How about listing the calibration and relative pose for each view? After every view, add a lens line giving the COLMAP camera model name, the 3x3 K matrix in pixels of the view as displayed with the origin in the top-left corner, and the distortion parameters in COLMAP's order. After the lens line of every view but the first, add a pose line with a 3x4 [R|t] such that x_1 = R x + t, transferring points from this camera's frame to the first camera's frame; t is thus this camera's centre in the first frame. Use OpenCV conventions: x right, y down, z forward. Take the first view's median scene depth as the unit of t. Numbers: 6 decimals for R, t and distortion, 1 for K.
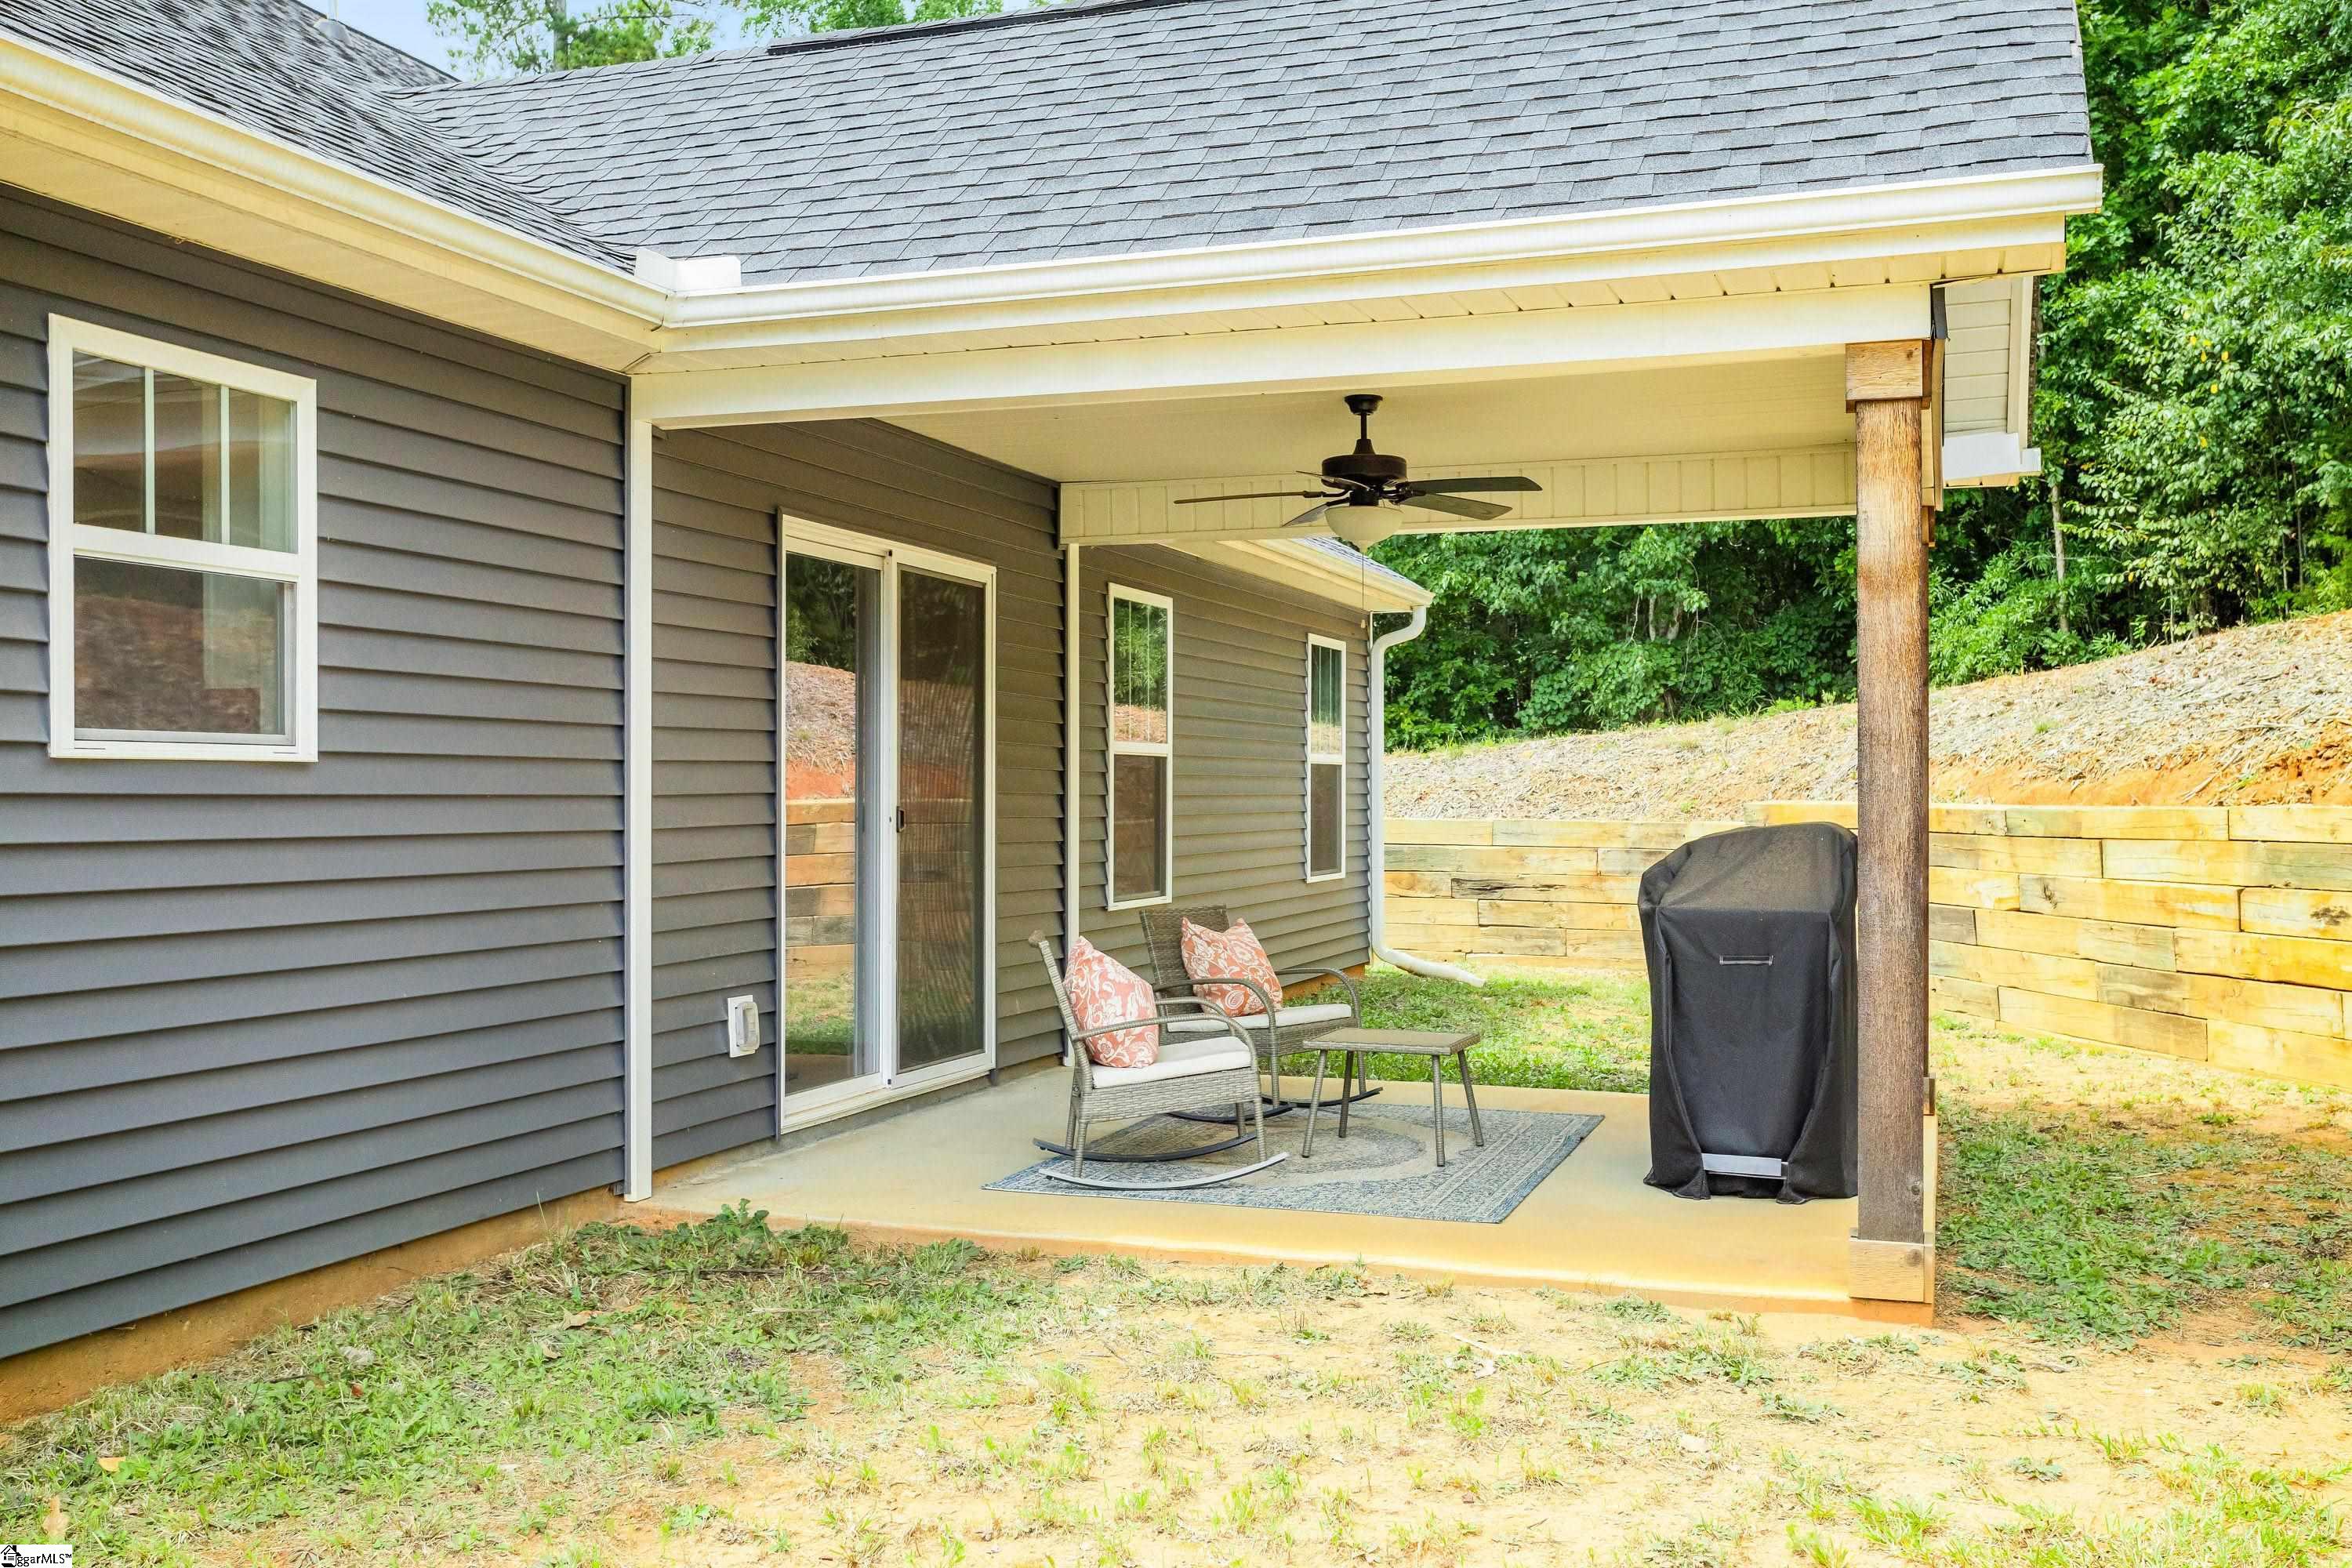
lens RADIAL K [[2231.5, 0, 1121.6], [0, 2231.5, 817.7], [0, 0, 1]] dist [-0.014161, 0.063987]
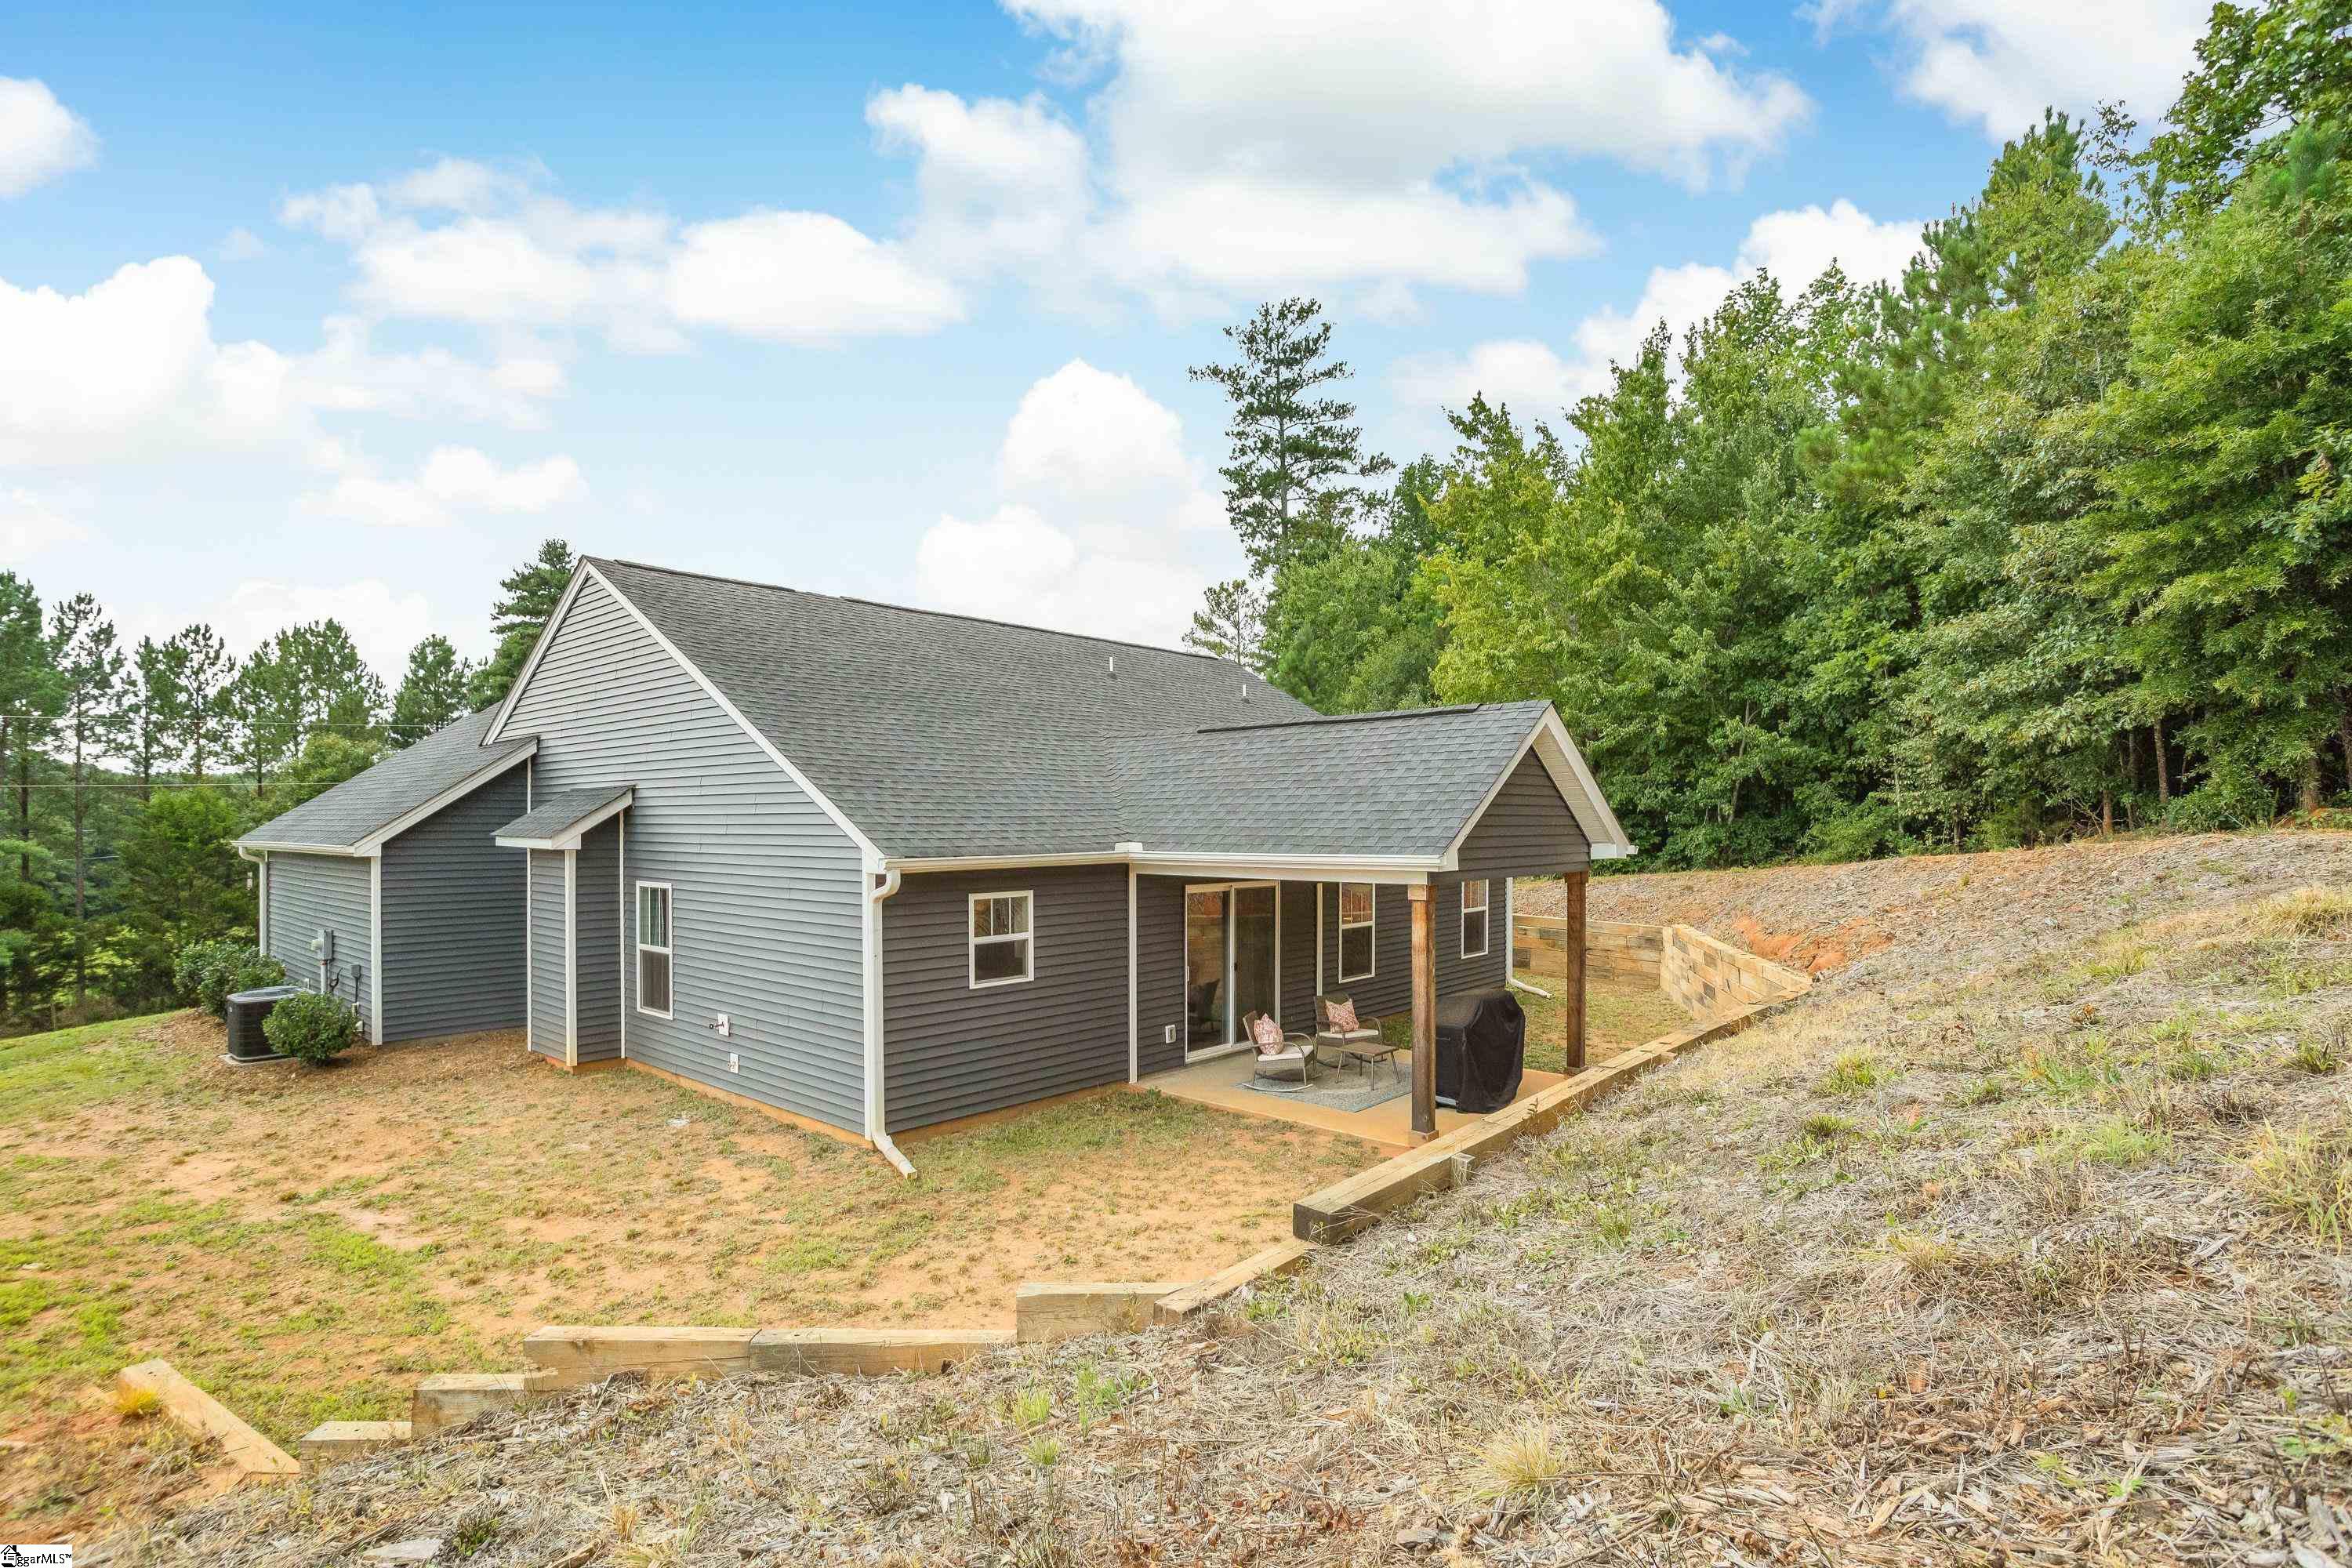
lens RADIAL K [[1237.1, 0, 1176.0], [0, 1237.1, 784.0], [0, 0, 1]] dist [-0.044048, 0.028784]
pose [[0.914241, -0.007896, -0.405094, 0.745575], [0.004713, 0.999950, -0.008855, -0.335211], [0.405144, 0.006186, 0.914232, -0.922991]]
